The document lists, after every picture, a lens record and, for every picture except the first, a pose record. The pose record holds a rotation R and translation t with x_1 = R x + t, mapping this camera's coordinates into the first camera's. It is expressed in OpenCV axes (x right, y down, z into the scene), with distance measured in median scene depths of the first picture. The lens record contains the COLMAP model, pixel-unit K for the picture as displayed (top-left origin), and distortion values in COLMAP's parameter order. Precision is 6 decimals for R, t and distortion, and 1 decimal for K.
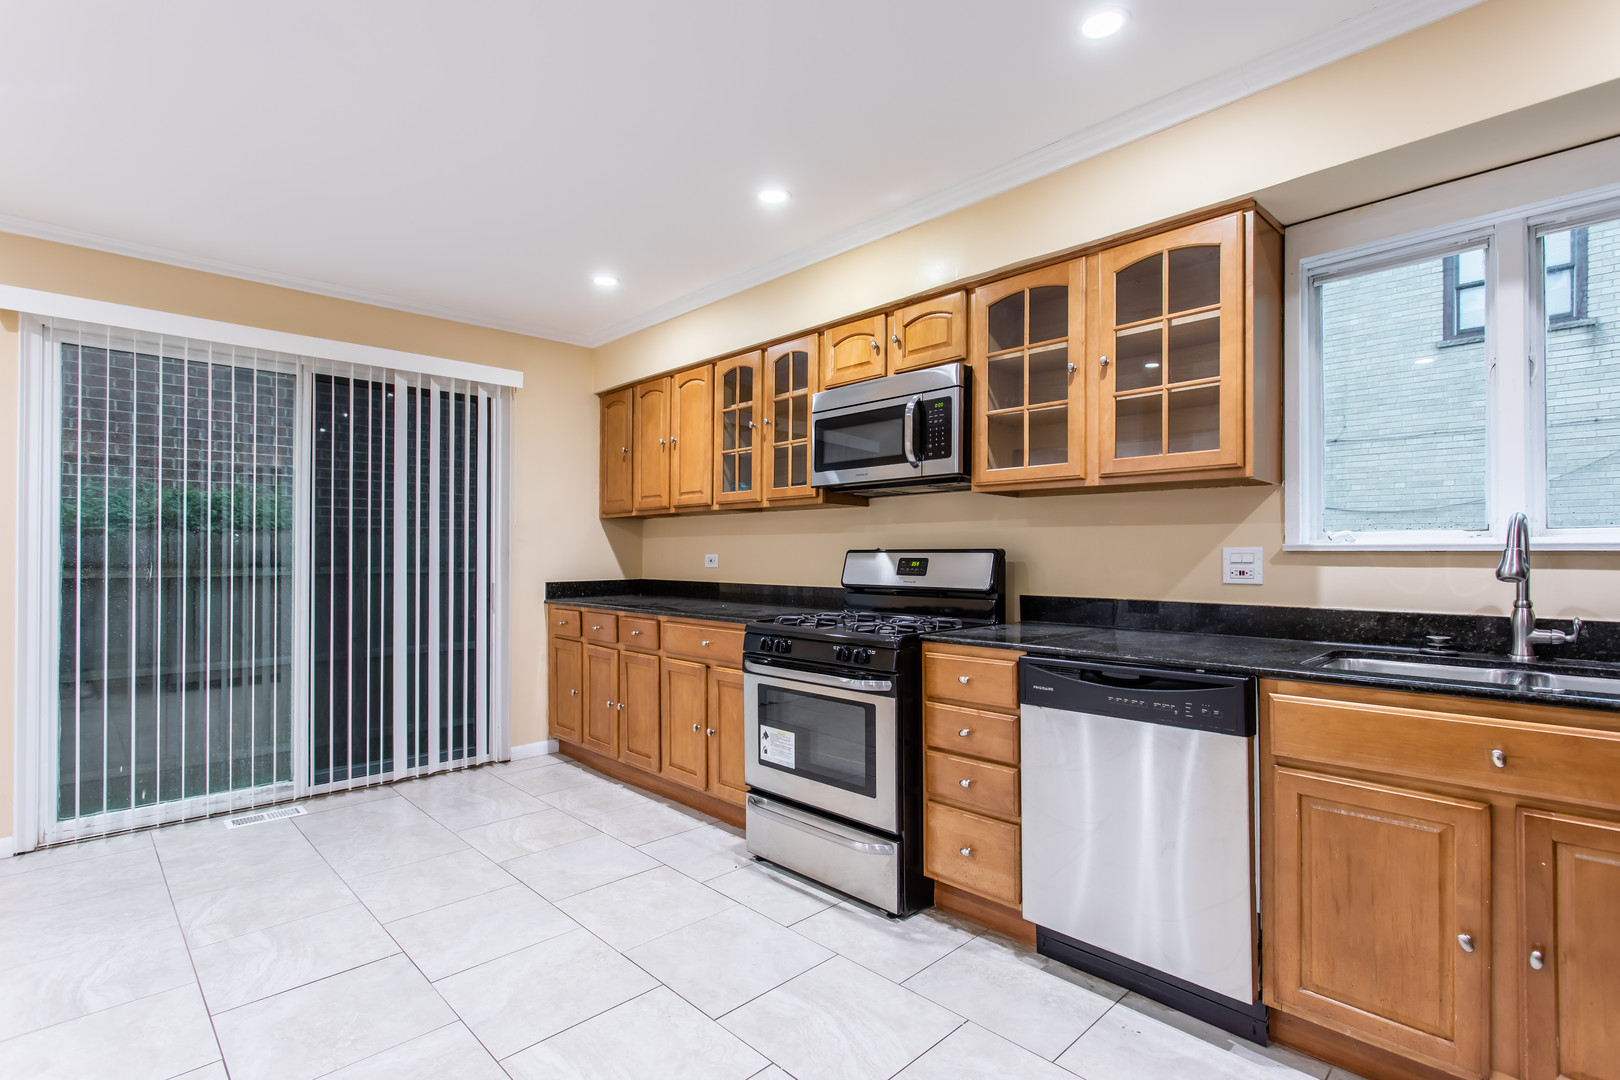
lens RADIAL K [[788.1, 0, 811.9], [0, 788.1, 539.5], [0, 0, 1]] dist [-0.001745, 0.003272]
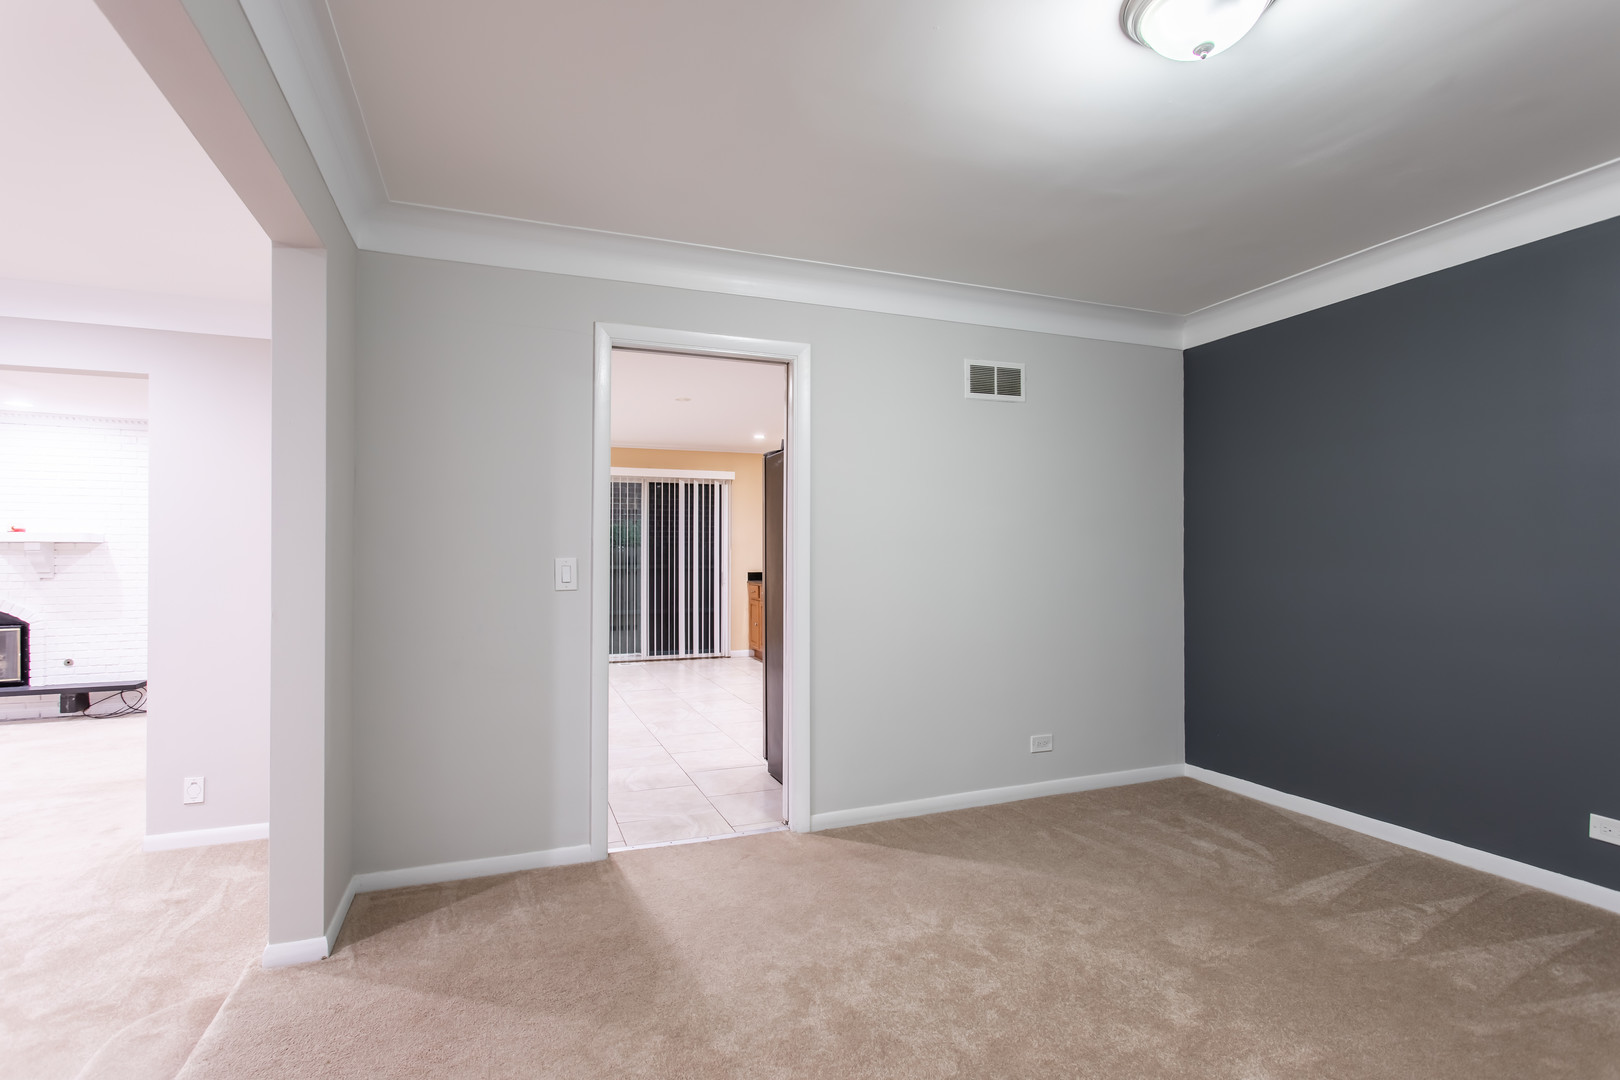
lens RADIAL K [[788.1, 0, 808.1], [0, 788.1, 551.6], [0, 0, 1]] dist [-0.001745, 0.003272]
pose [[0.925620, 0.002870, -0.378444, 0.766735], [-0.001092, 0.999987, 0.004912, -0.012774], [0.378453, -0.004134, 0.925611, -1.094813]]
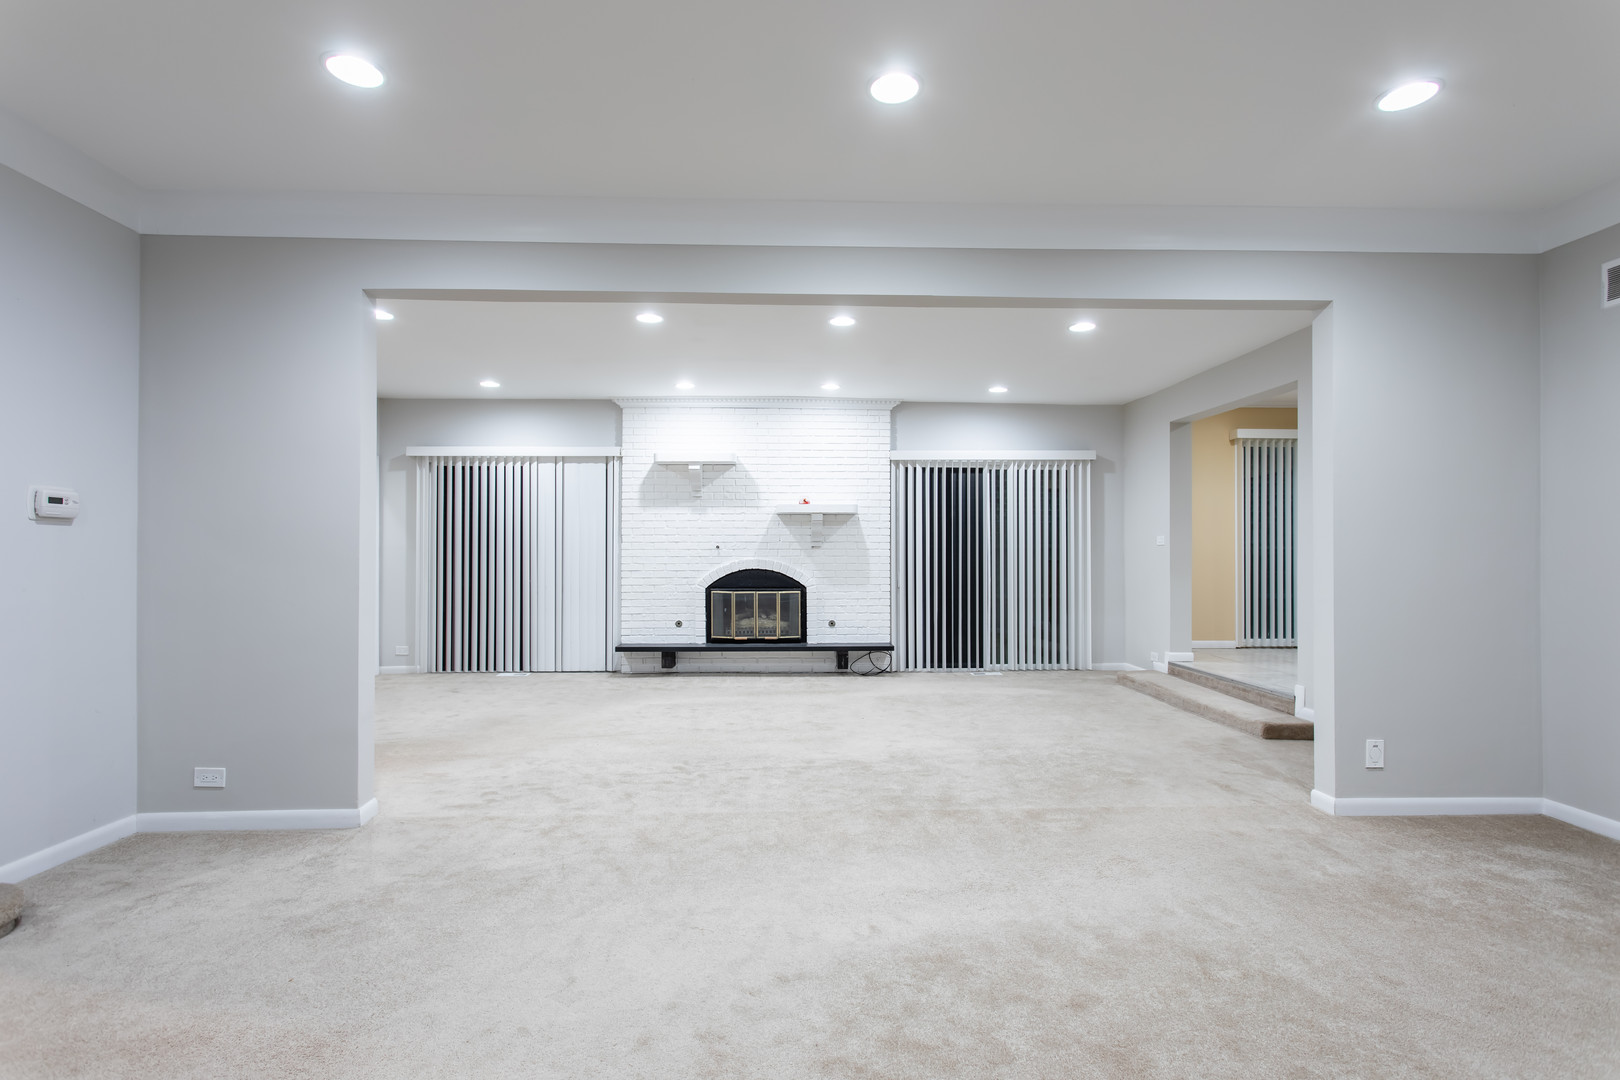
lens RADIAL K [[788.1, 0, 762.9], [0, 788.1, 547.7], [0, 0, 1]] dist [-0.001745, 0.003272]
pose [[0.745695, 0.004866, -0.666270, -0.382874], [0.000127, 0.999972, 0.007446, 0.051631], [0.666287, -0.005637, 0.745674, -1.706650]]
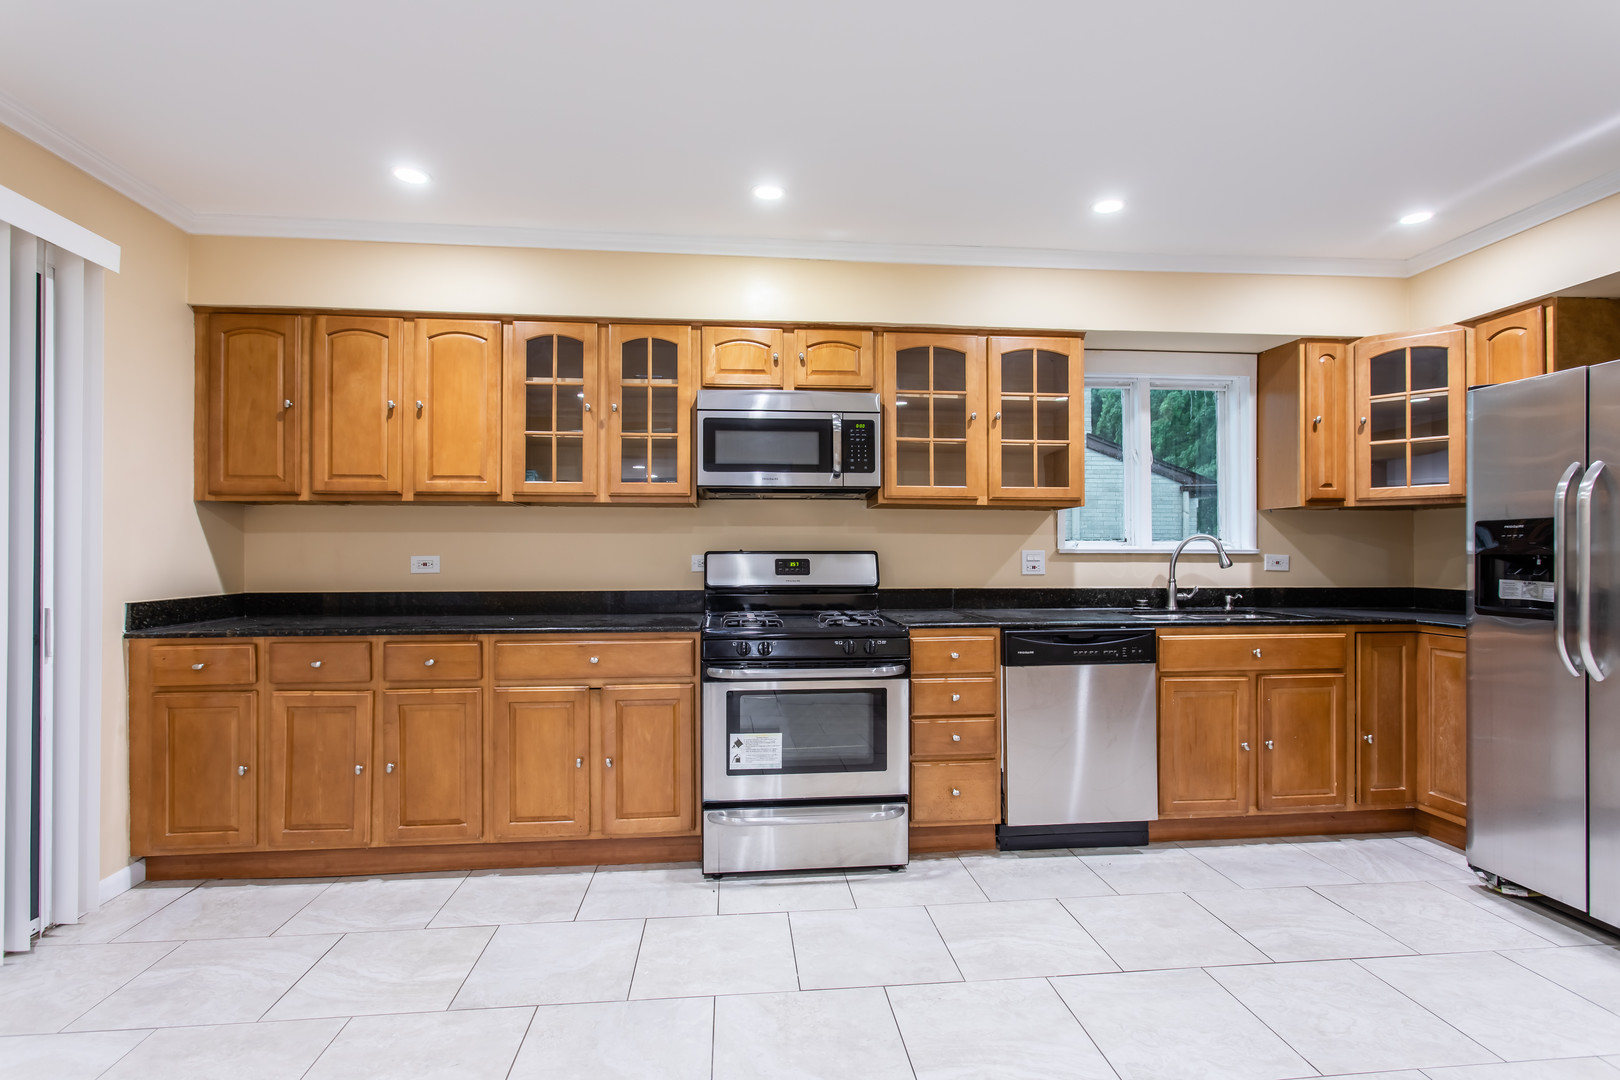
lens RADIAL K [[788.1, 0, 814.2], [0, 788.1, 538.9], [0, 0, 1]] dist [-0.001745, 0.003272]
pose [[0.609589, 0.015431, 0.792567, -0.662014], [-0.013500, 0.999868, -0.009085, 0.004985], [-0.792603, -0.005161, 0.609717, 0.292884]]
